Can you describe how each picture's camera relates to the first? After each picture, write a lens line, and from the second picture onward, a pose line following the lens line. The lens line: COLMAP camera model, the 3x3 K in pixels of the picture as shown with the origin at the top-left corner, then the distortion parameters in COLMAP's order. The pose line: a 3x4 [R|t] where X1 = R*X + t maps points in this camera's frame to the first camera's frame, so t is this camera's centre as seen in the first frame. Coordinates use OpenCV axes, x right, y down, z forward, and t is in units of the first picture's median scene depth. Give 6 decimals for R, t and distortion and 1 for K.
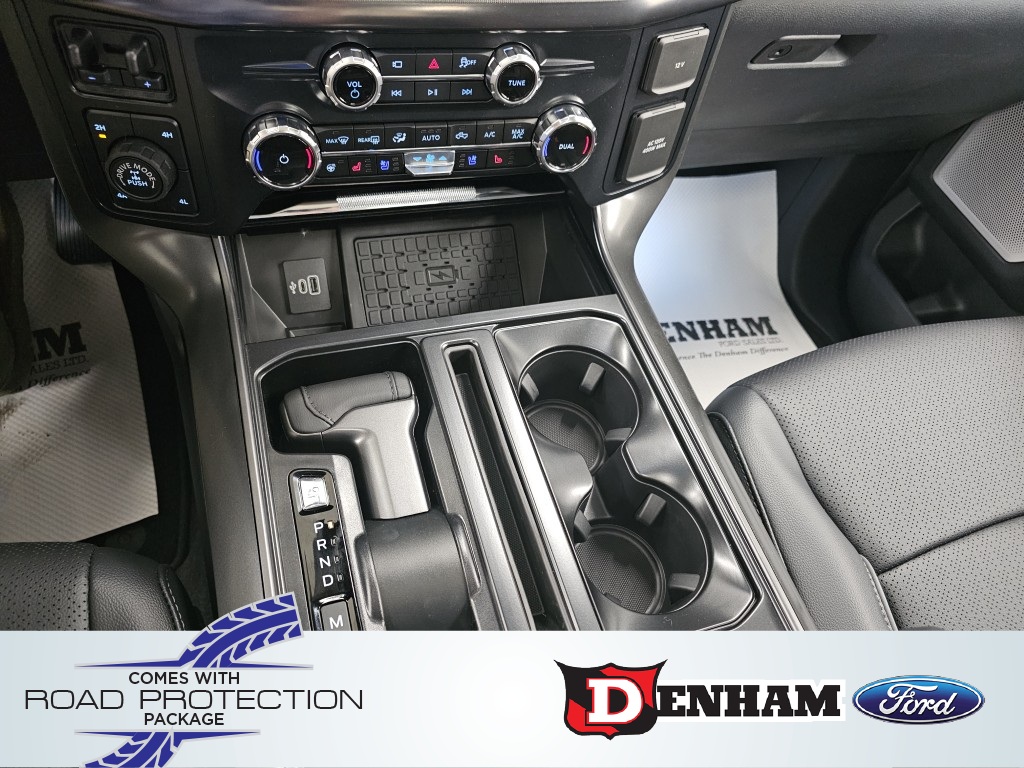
lens RADIAL K [[693.5, 0, 509.8], [0, 693.5, 373.1], [0, 0, 1]] dist [0.035259, -0.037111]
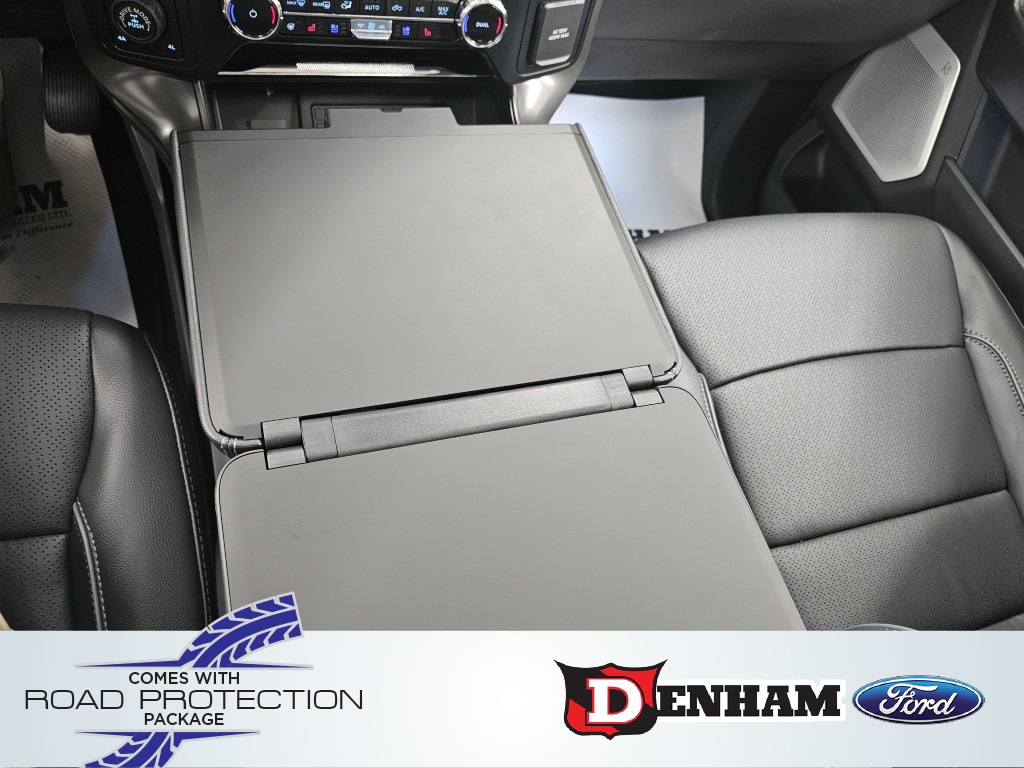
lens RADIAL K [[712.7, 0, 510.2], [0, 712.7, 395.2], [0, 0, 1]] dist [0.002822, -0.005103]
pose [[0.997708, 0.041404, 0.053525, 0.089207], [-0.046010, 0.995065, 0.087911, 0.217996], [-0.049621, -0.090172, 0.994689, -0.329478]]
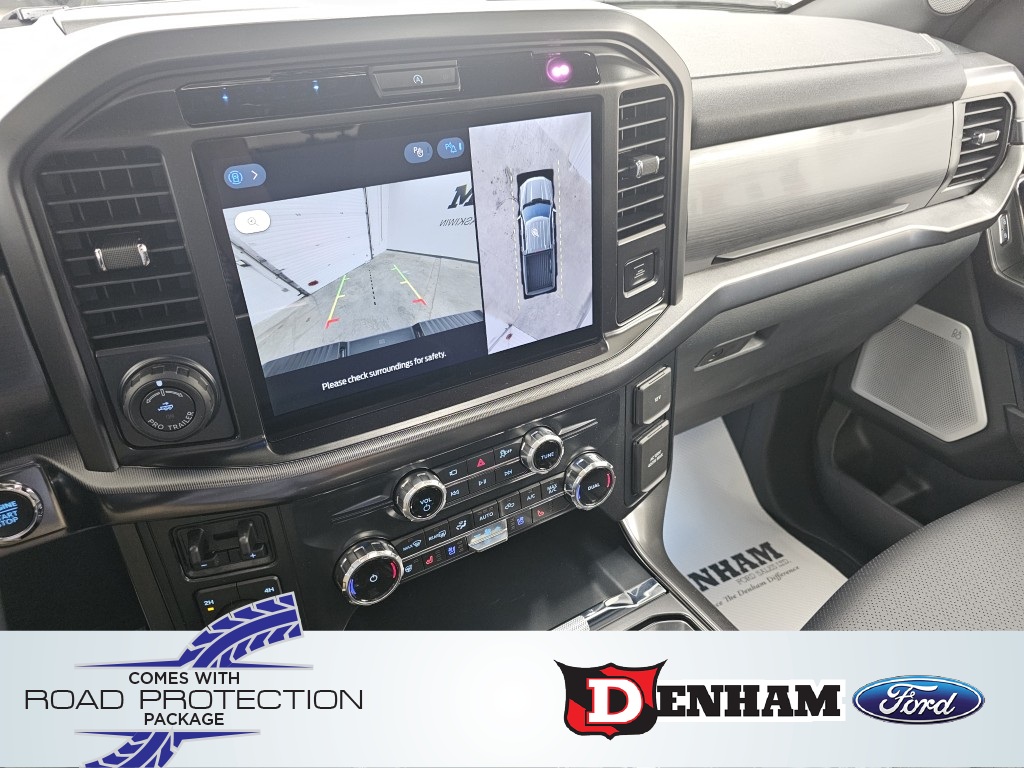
lens RADIAL K [[696.8, 0, 530.3], [0, 696.8, 384.6], [0, 0, 1]] dist [0.036952, -0.040291]
pose [[0.955157, -0.261932, 0.138083, -0.137046], [0.293596, 0.898311, -0.326862, -0.125766], [-0.038425, 0.352745, 0.934930, -0.155906]]
